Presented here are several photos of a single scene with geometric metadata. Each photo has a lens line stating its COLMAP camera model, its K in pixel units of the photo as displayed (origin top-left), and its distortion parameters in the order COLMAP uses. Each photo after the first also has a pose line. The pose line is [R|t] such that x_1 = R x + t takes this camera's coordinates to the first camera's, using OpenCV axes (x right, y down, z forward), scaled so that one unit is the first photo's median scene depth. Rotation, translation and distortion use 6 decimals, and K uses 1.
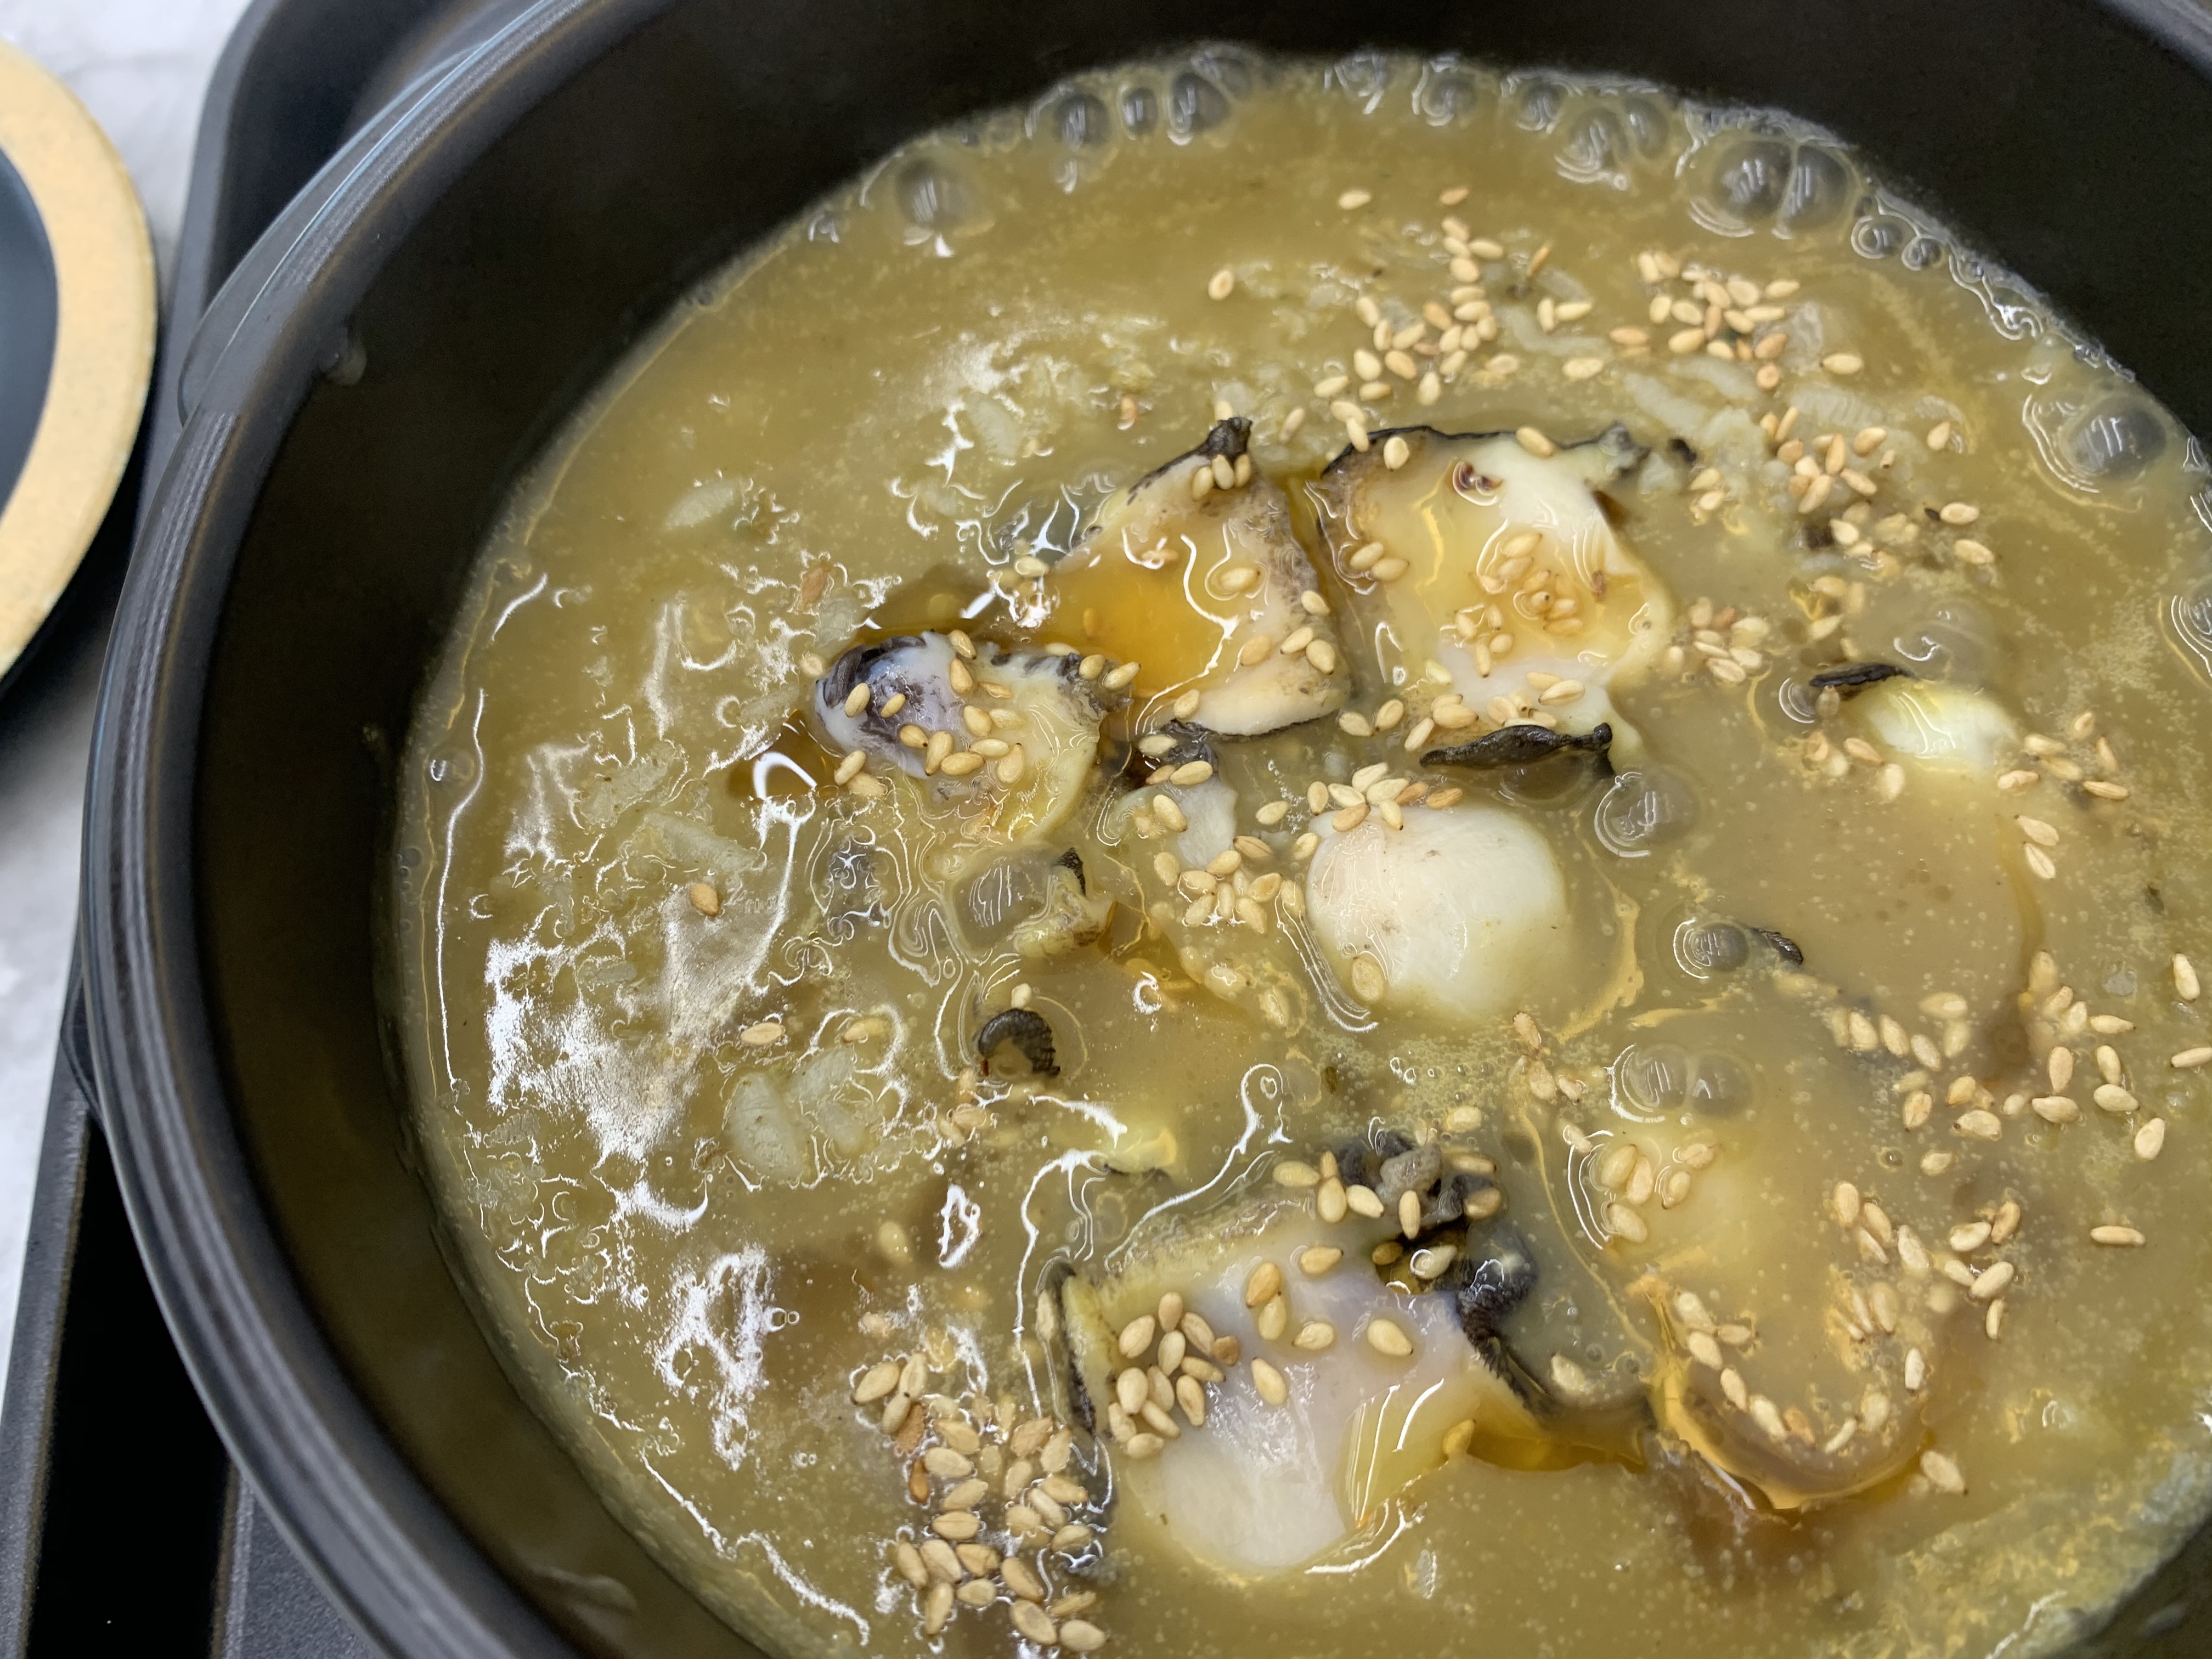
lens RADIAL K [[1697.0, 0, 1106.0], [0, 1697.0, 829.5], [0, 0, 1]] dist [0.058727, -0.100321]
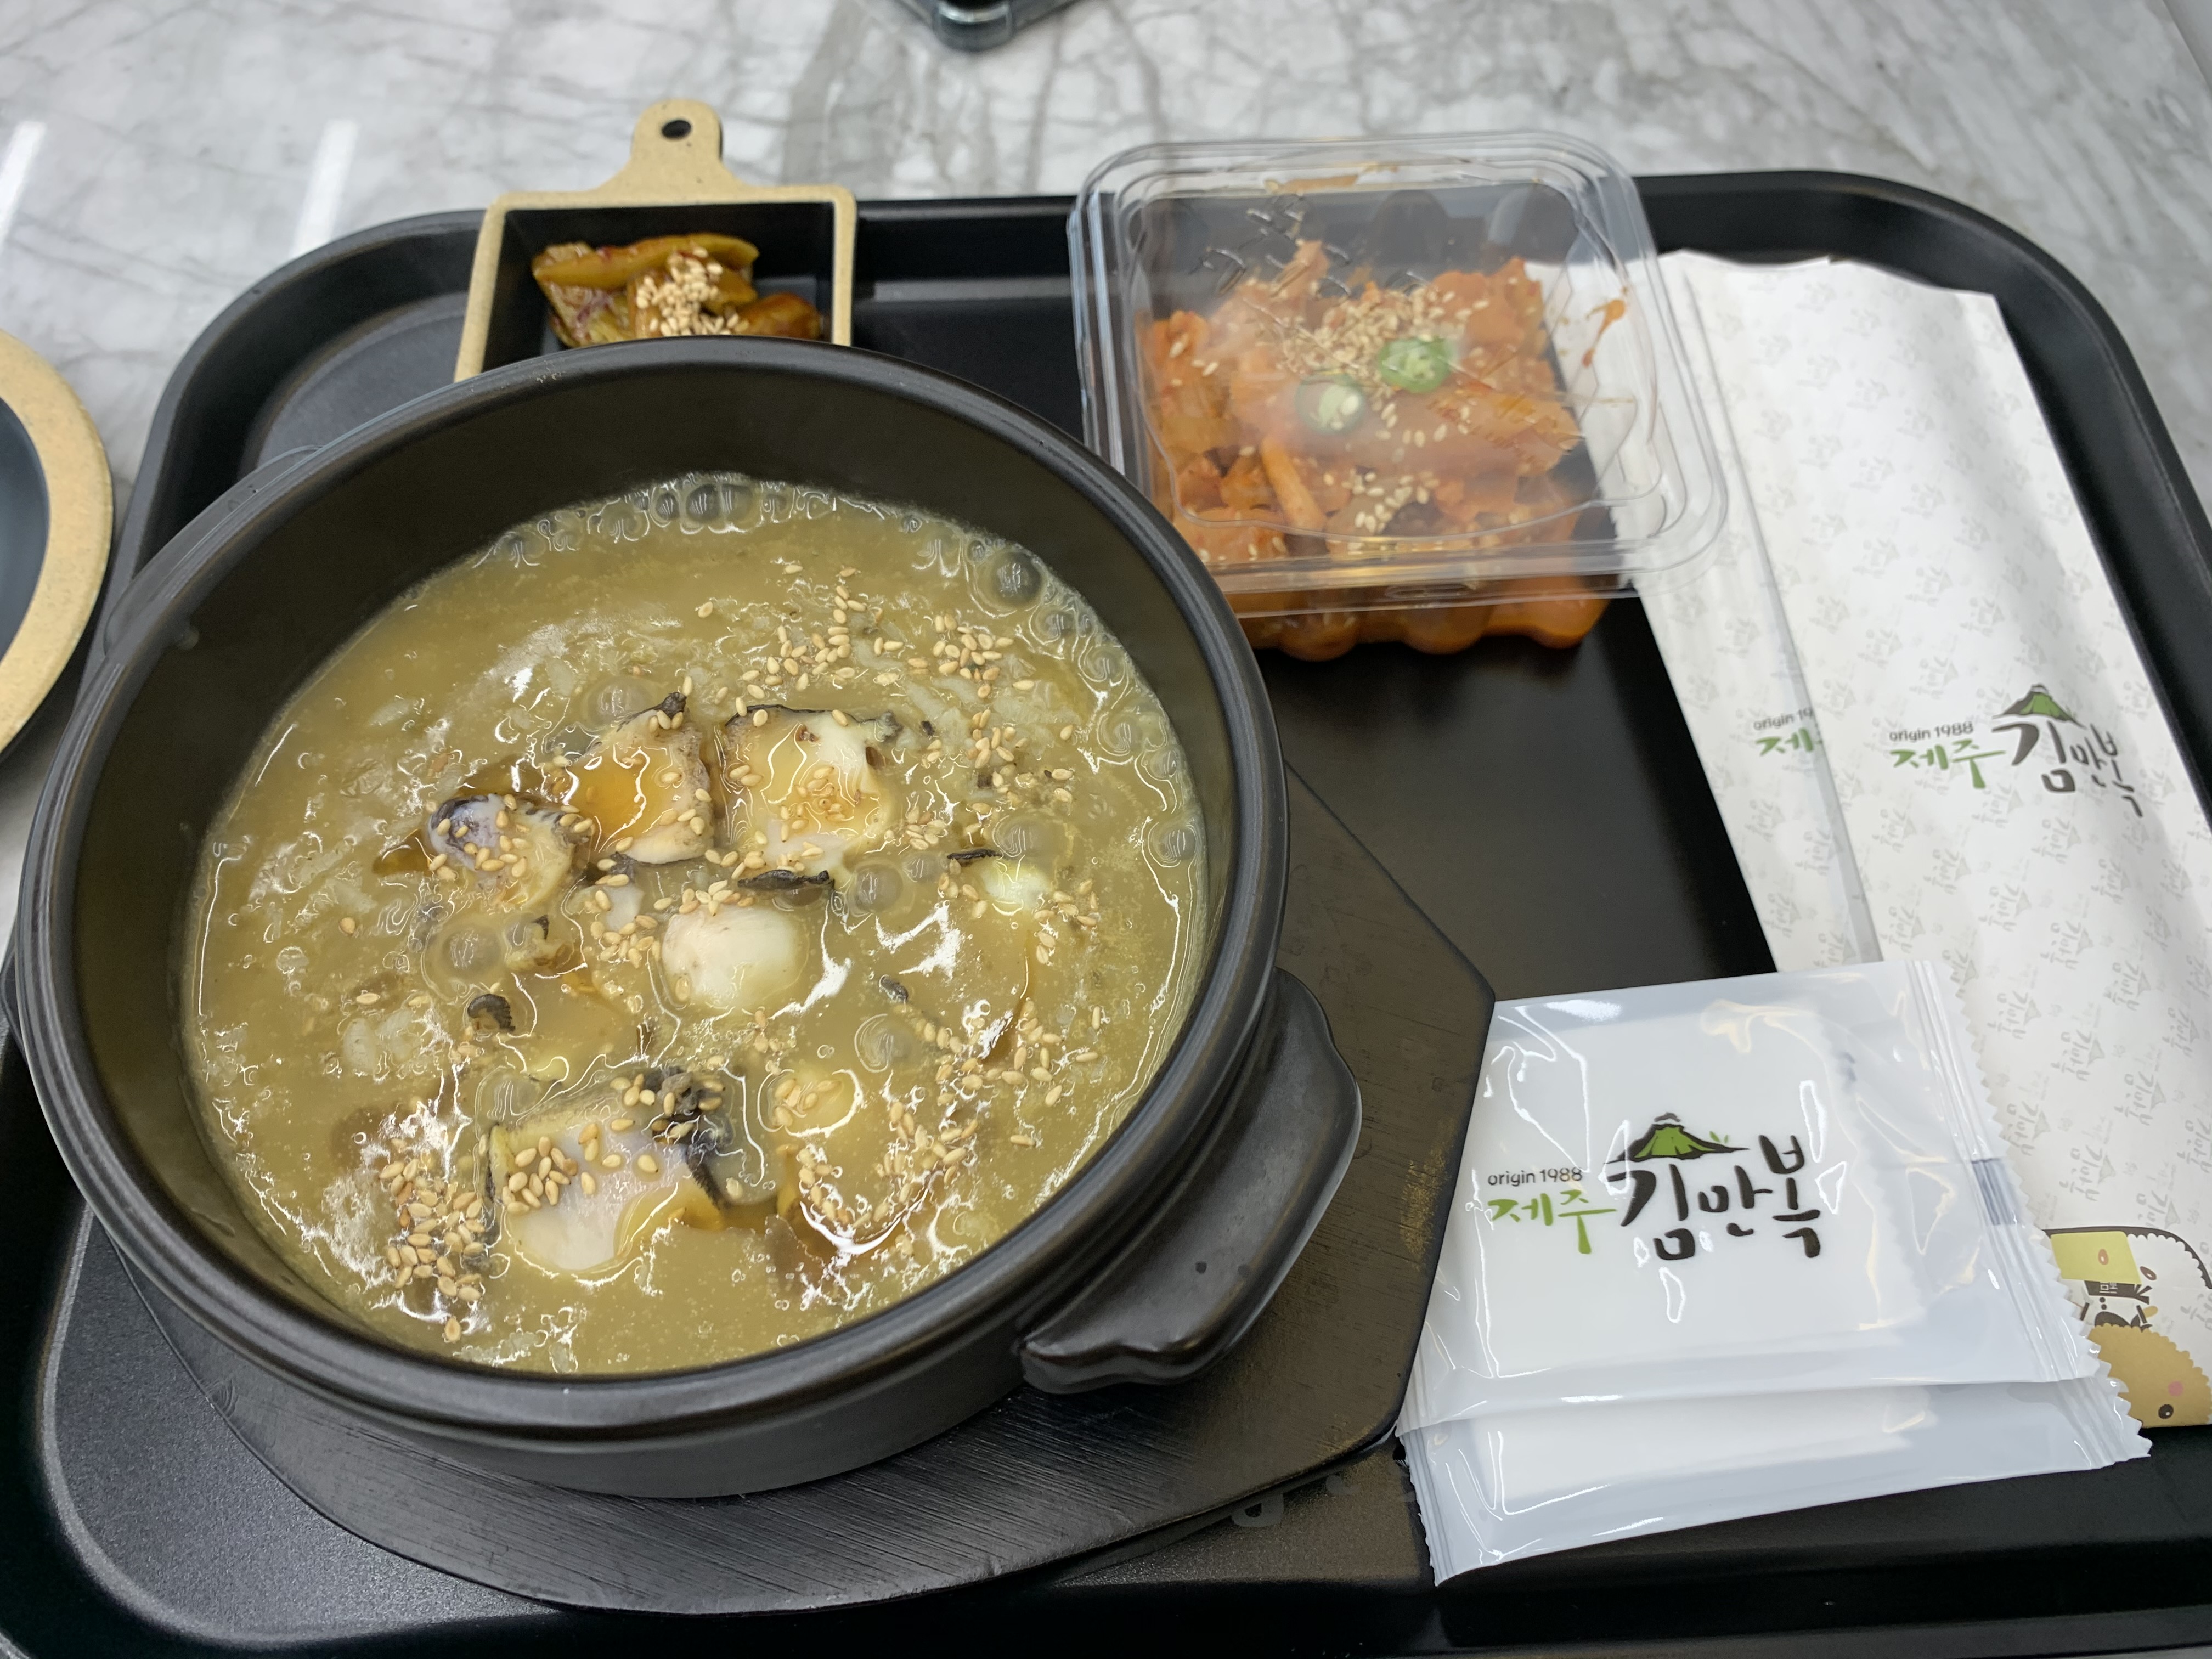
lens RADIAL K [[1697.0, 0, 1106.0], [0, 1697.0, 829.5], [0, 0, 1]] dist [0.058727, -0.100321]
pose [[0.996863, 0.075976, 0.022157, 0.542427], [-0.073973, 0.994019, -0.080340, 0.023359], [-0.028129, 0.078449, 0.996521, -0.907760]]
